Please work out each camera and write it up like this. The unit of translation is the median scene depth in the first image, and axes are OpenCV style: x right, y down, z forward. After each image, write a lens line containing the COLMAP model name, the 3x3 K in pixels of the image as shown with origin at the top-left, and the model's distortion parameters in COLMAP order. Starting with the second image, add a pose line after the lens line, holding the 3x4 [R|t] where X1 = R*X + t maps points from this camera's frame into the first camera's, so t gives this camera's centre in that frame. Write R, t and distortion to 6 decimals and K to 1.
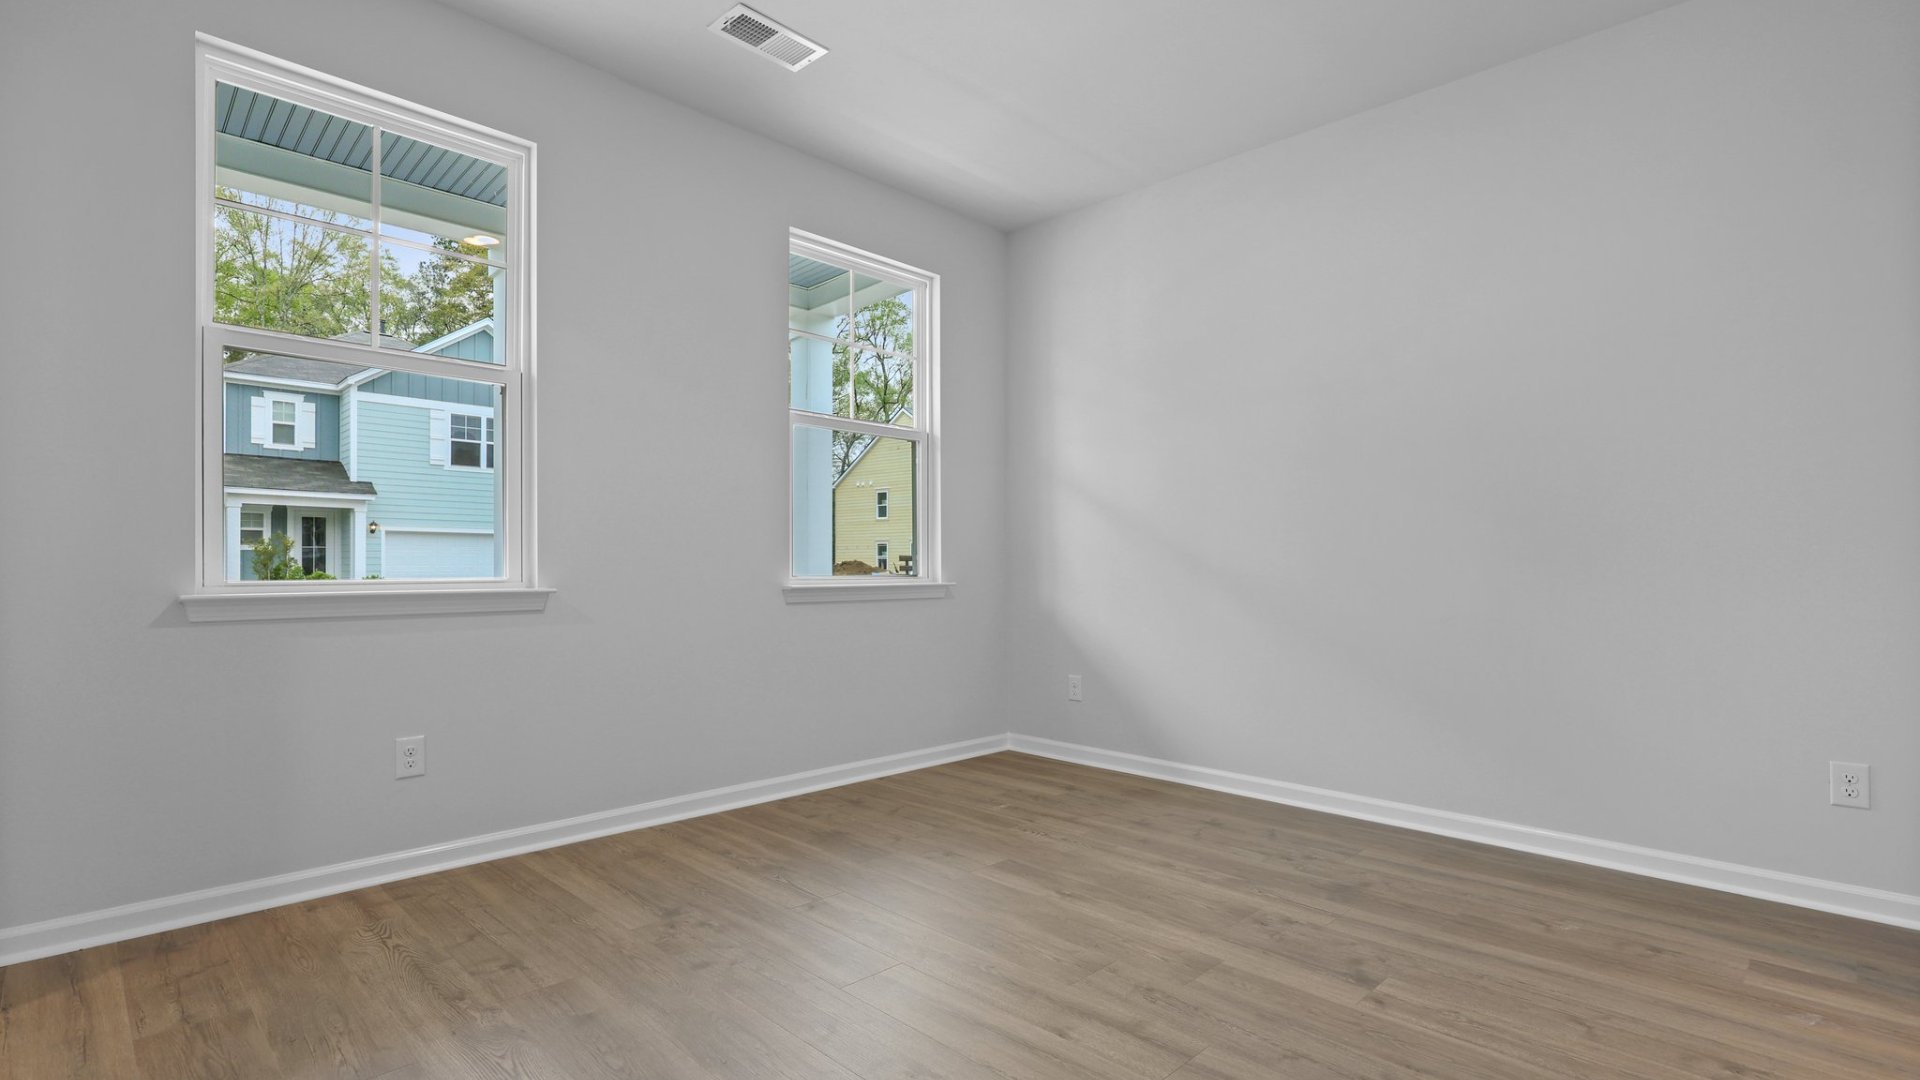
lens RADIAL K [[901.3, 0, 964.8], [0, 901.3, 528.5], [0, 0, 1]] dist [0.001474, -0.000272]
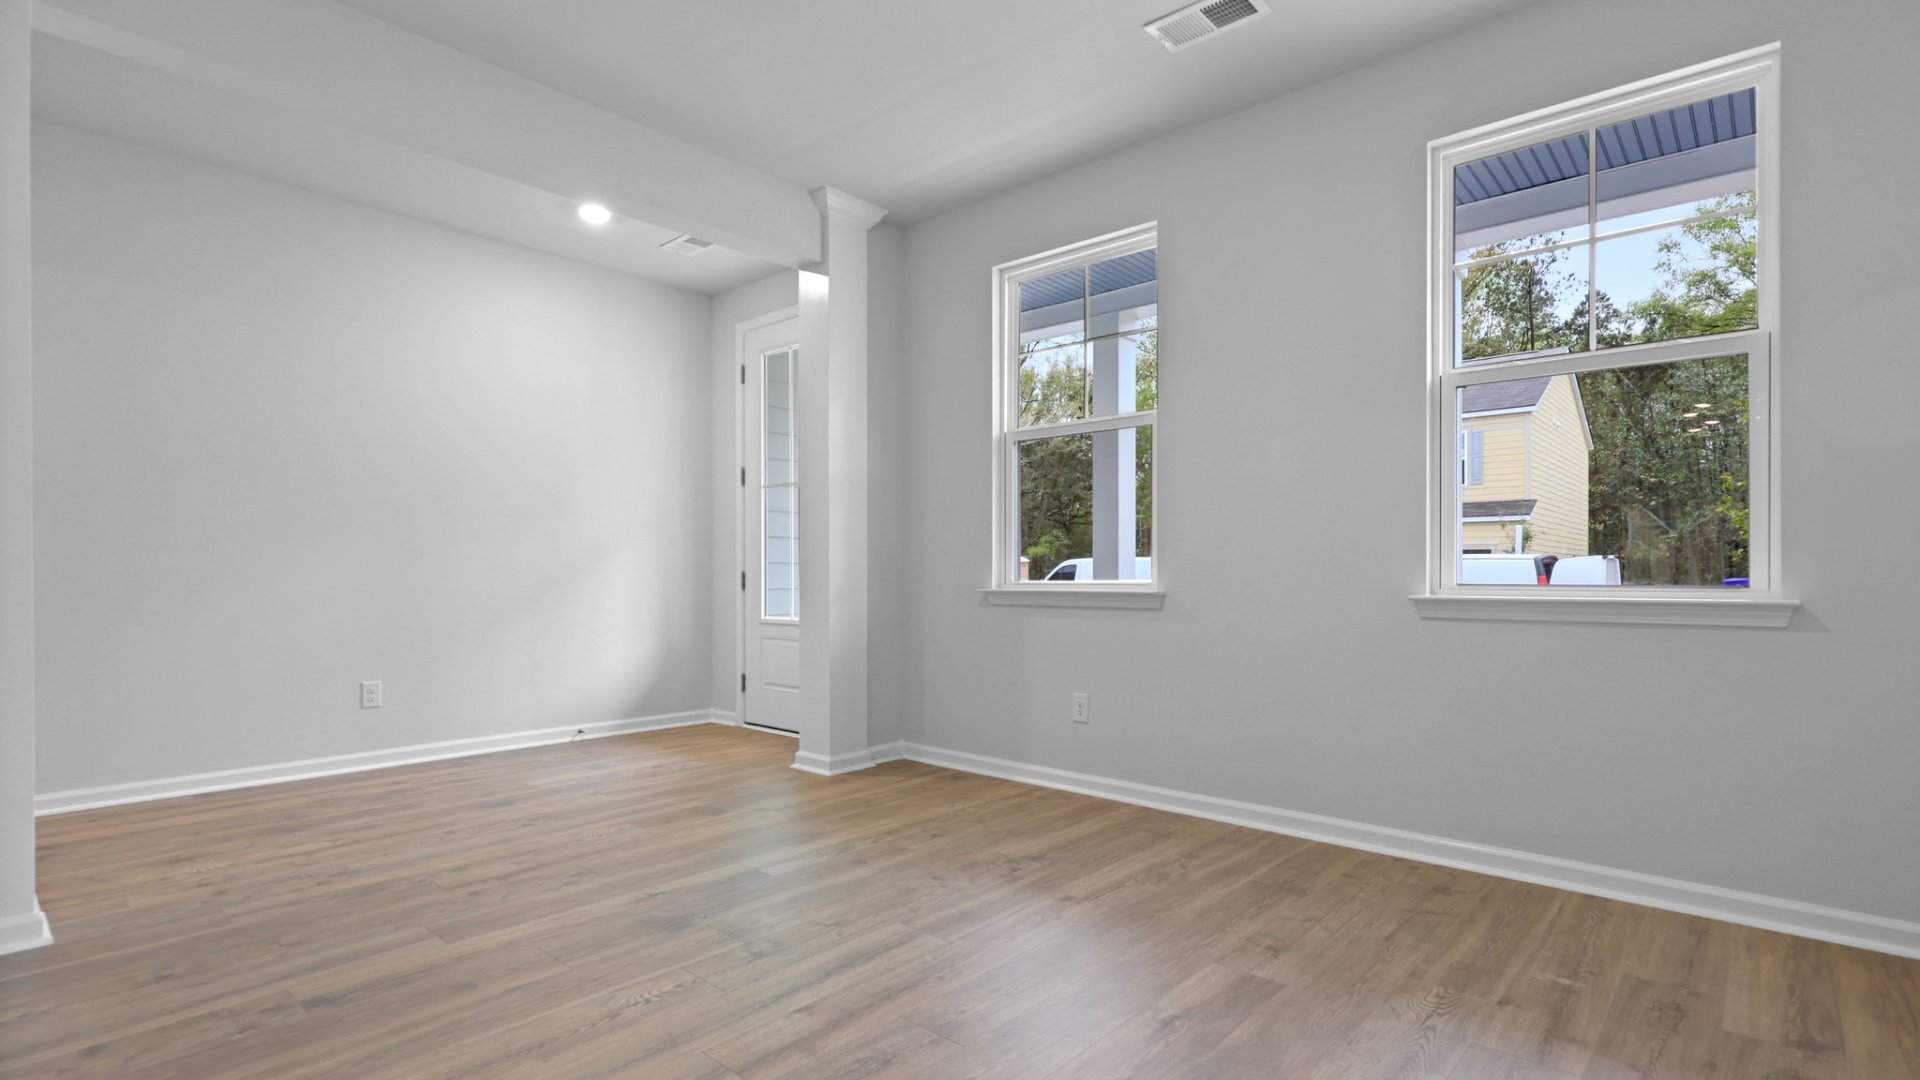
lens RADIAL K [[901.3, 0, 964.8], [0, 901.3, 541.2], [0, 0, 1]] dist [0.001474, -0.000272]
pose [[0.052350, -0.033330, -0.998072, 0.814854], [0.045102, 0.998502, -0.030979, 0.030726], [0.997610, -0.043393, 0.053775, 0.783170]]
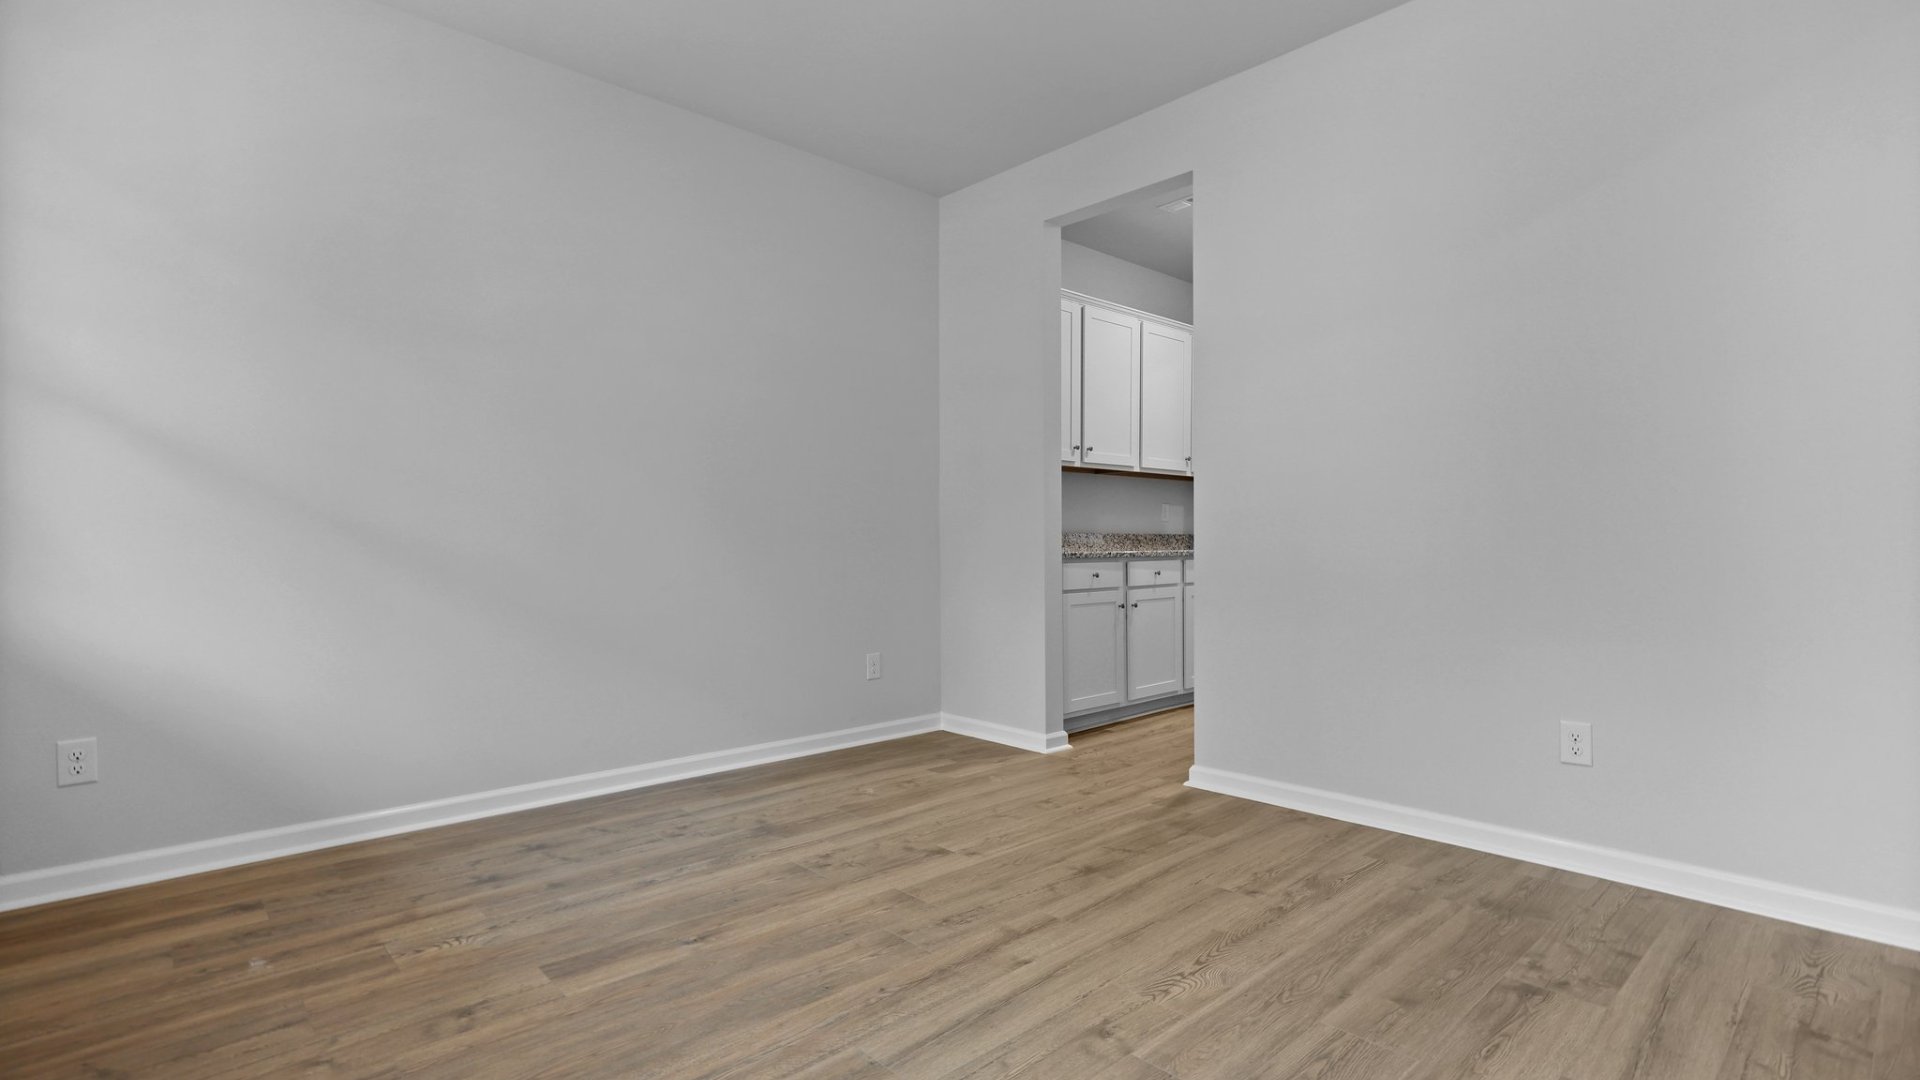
lens RADIAL K [[901.3, 0, 969.2], [0, 901.3, 527.1], [0, 0, 1]] dist [0.001474, -0.000272]
pose [[0.032537, 0.011679, 0.999402, -0.691026], [-0.041022, 0.999105, -0.010340, 0.022380], [-0.998628, -0.040661, 0.032987, 0.711162]]
